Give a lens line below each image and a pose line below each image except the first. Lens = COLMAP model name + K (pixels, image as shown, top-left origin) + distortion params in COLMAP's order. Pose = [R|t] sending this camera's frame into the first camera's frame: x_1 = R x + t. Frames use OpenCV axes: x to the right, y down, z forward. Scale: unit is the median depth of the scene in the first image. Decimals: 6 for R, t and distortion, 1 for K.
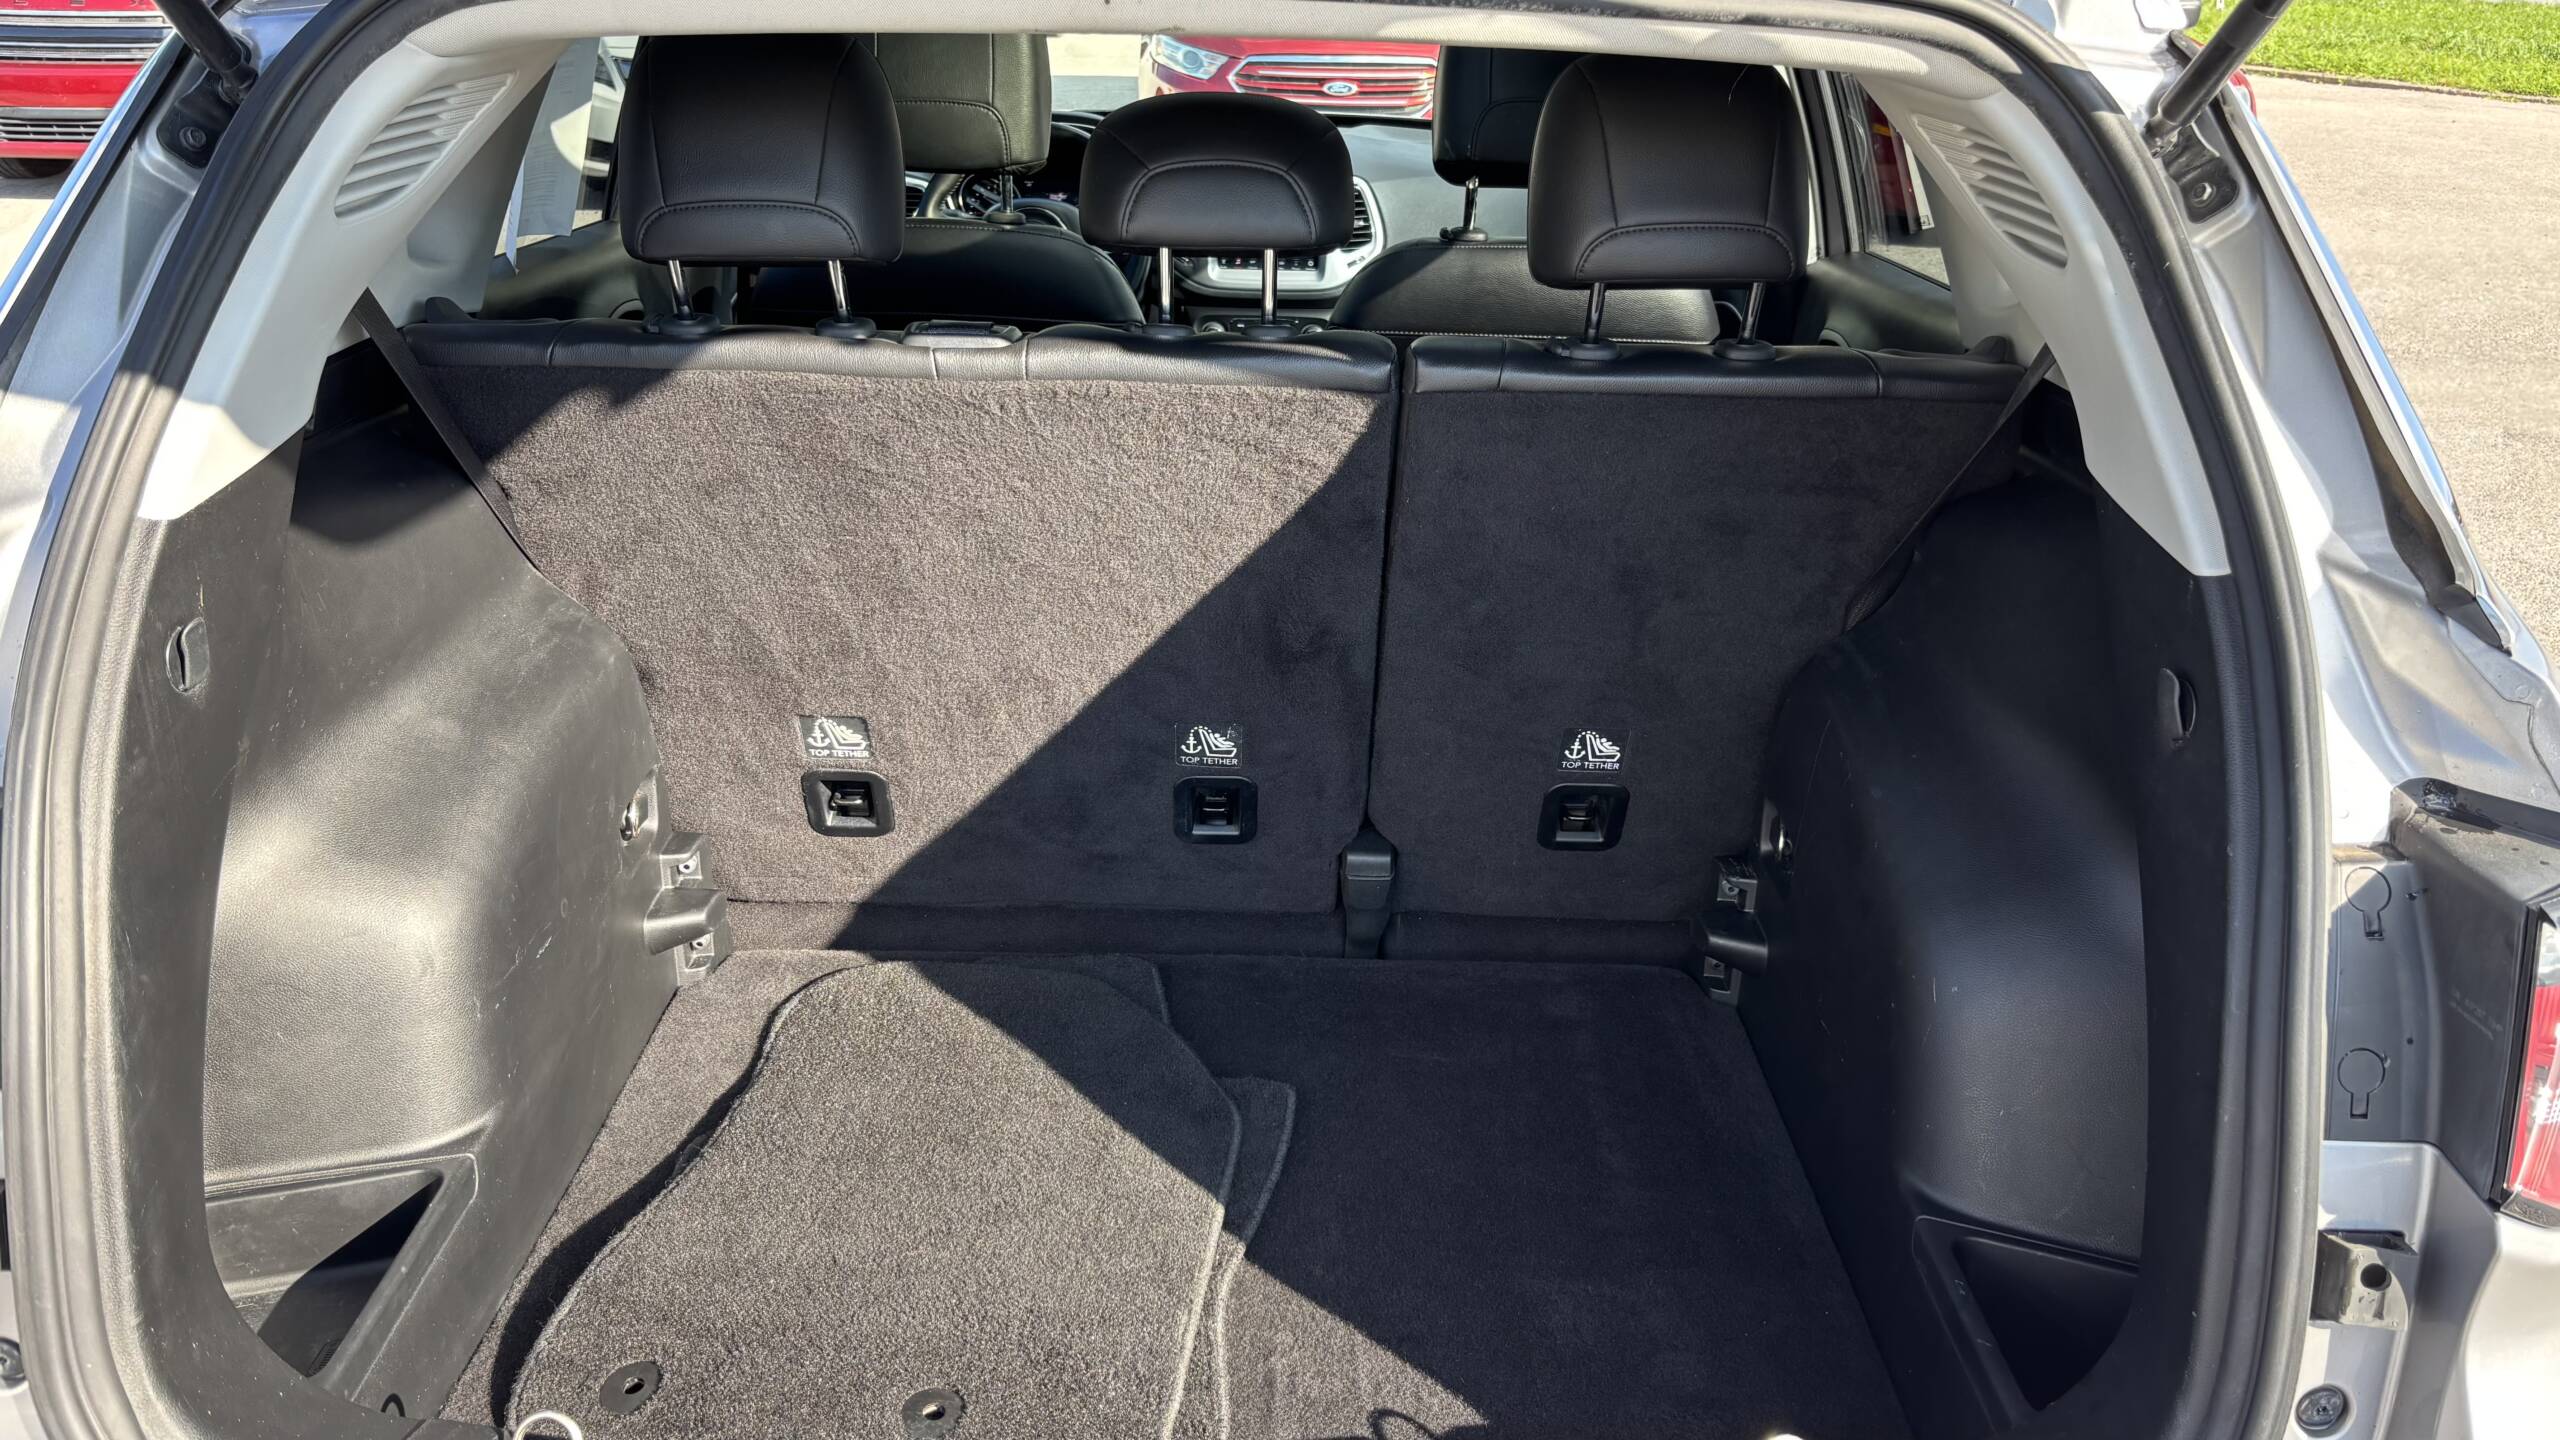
lens RADIAL K [[1951.0, 0, 1280.0], [0, 1951.0, 720.0], [0, 0, 1]] dist [0.051292, -0.078767]
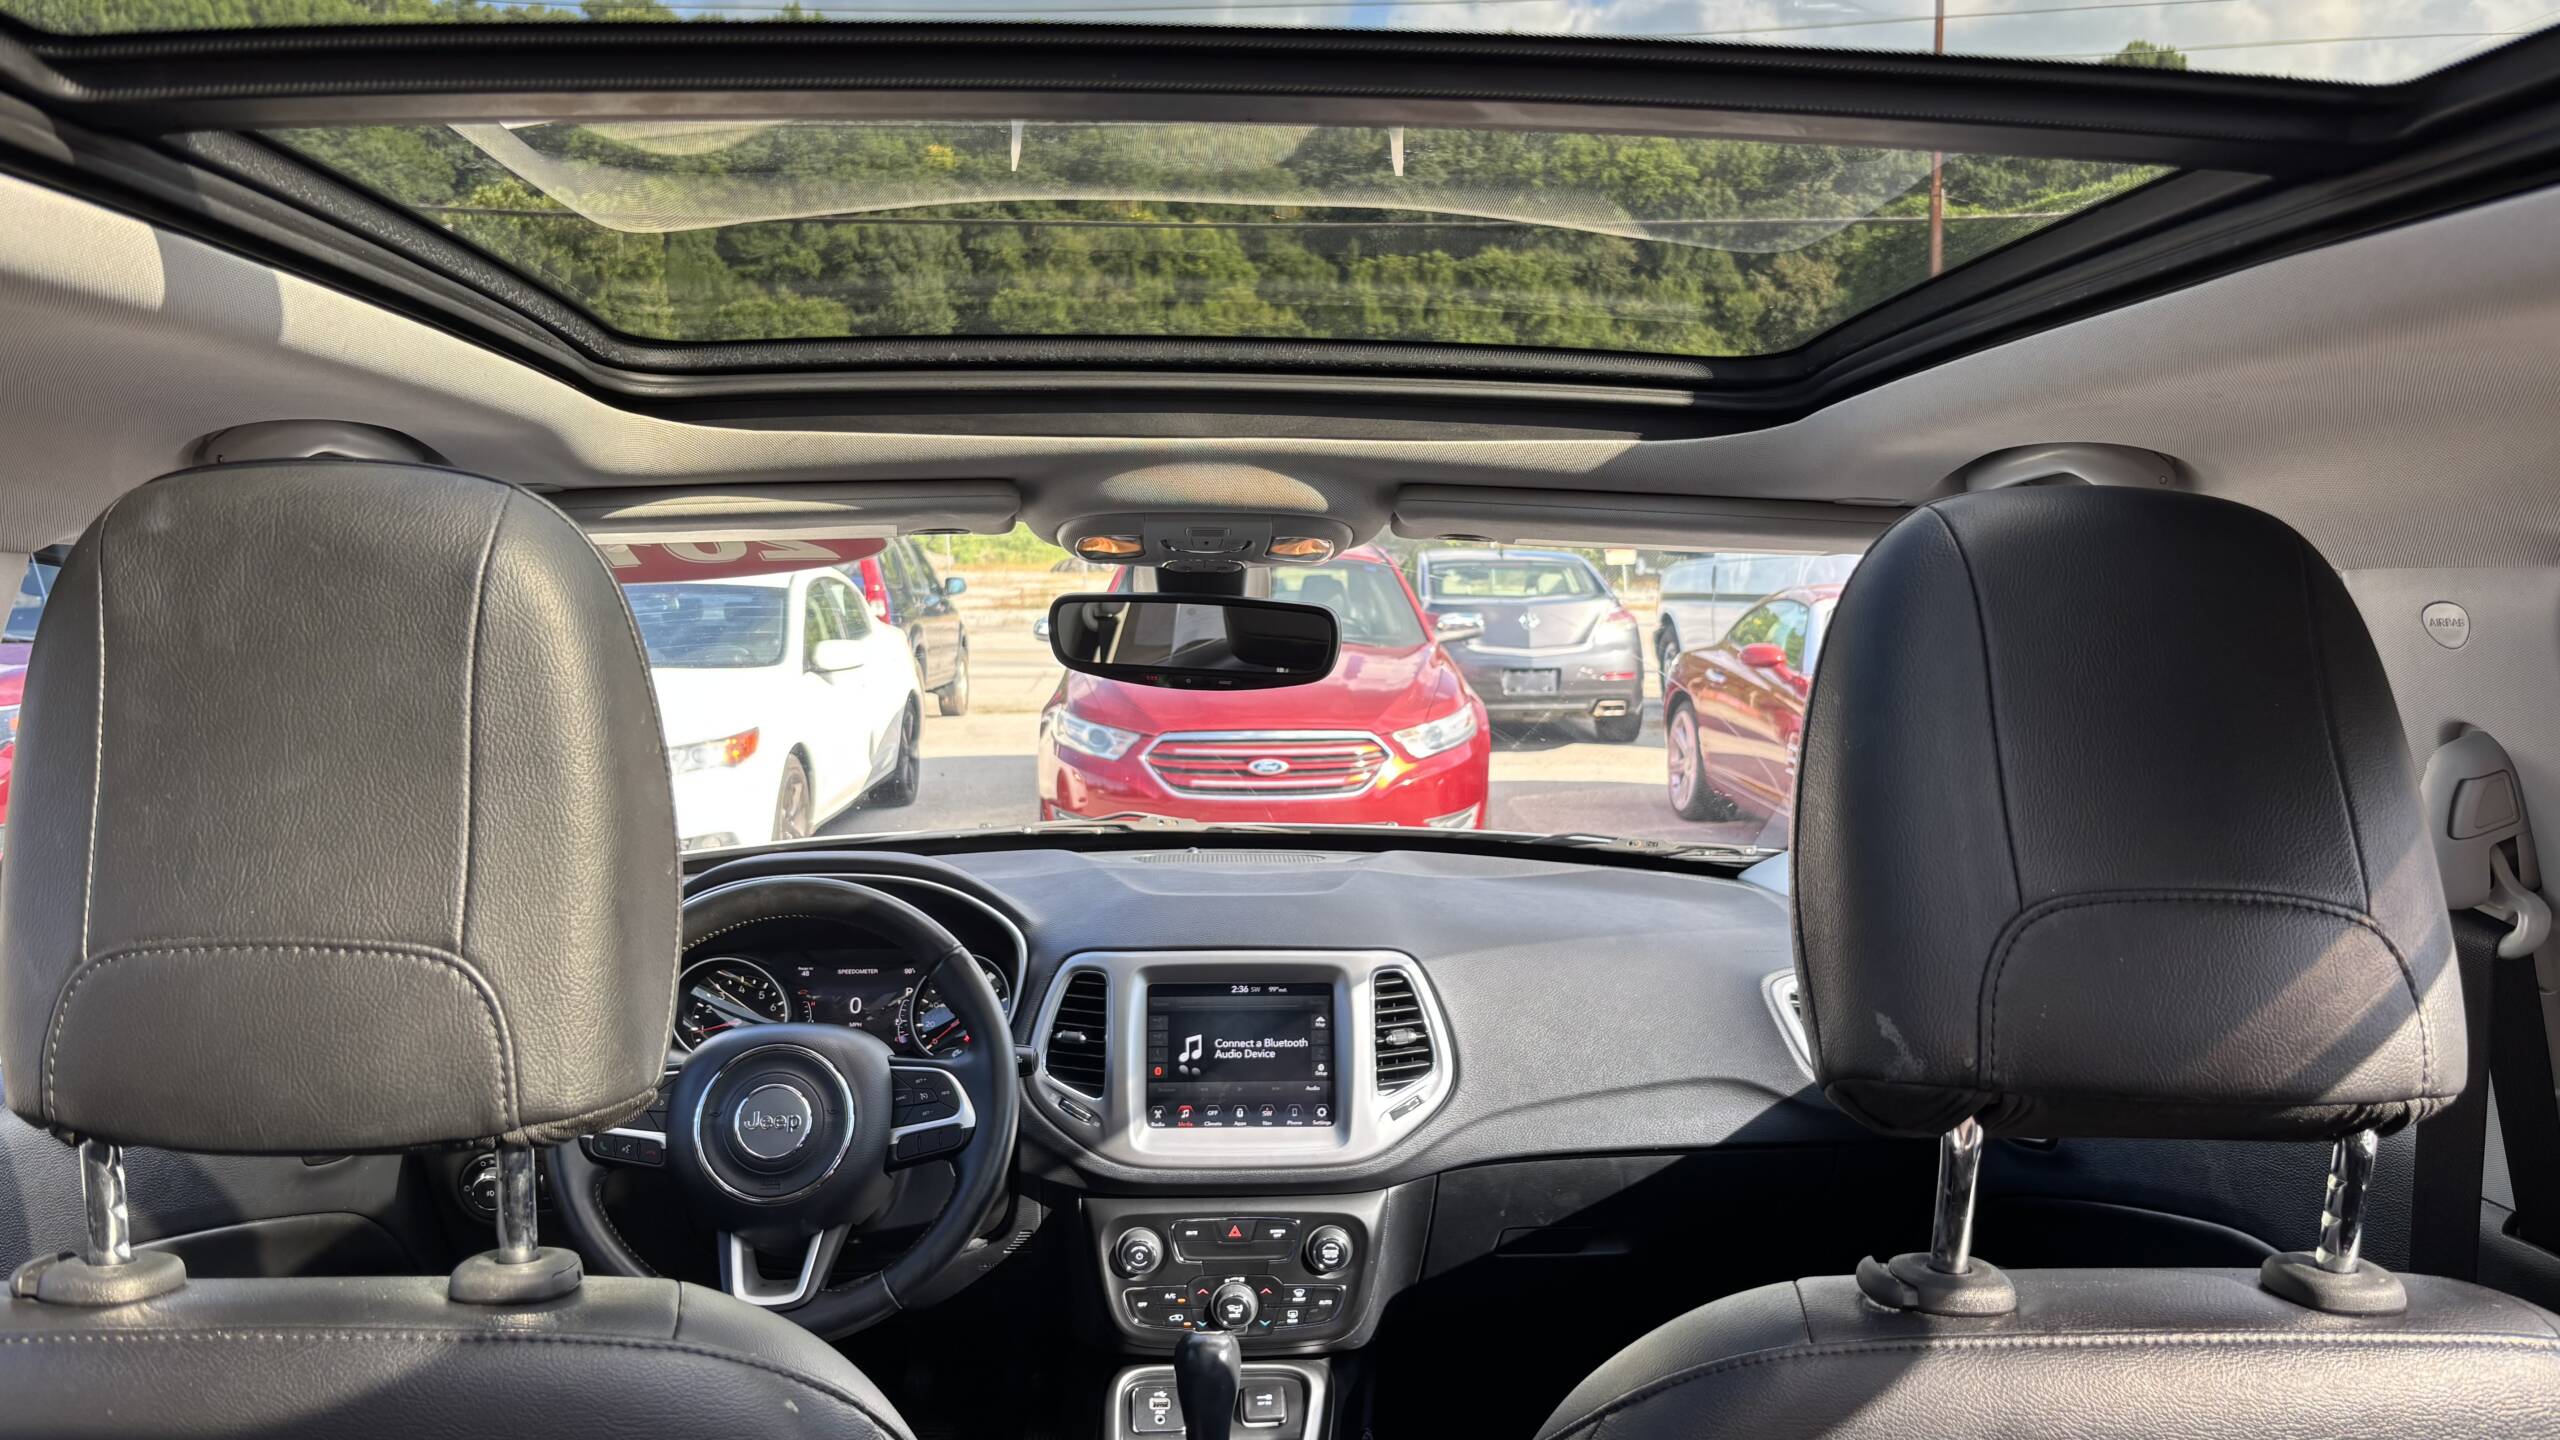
lens RADIAL K [[1881.3, 0, 1281.1], [0, 1881.3, 652.7], [0, 0, 1]] dist [0.005724, -0.118355]
pose [[0.998390, -0.012019, 0.055435, -0.010372], [0.031055, 0.933638, -0.356868, -0.076358], [-0.047467, 0.358015, 0.932508, 0.216107]]
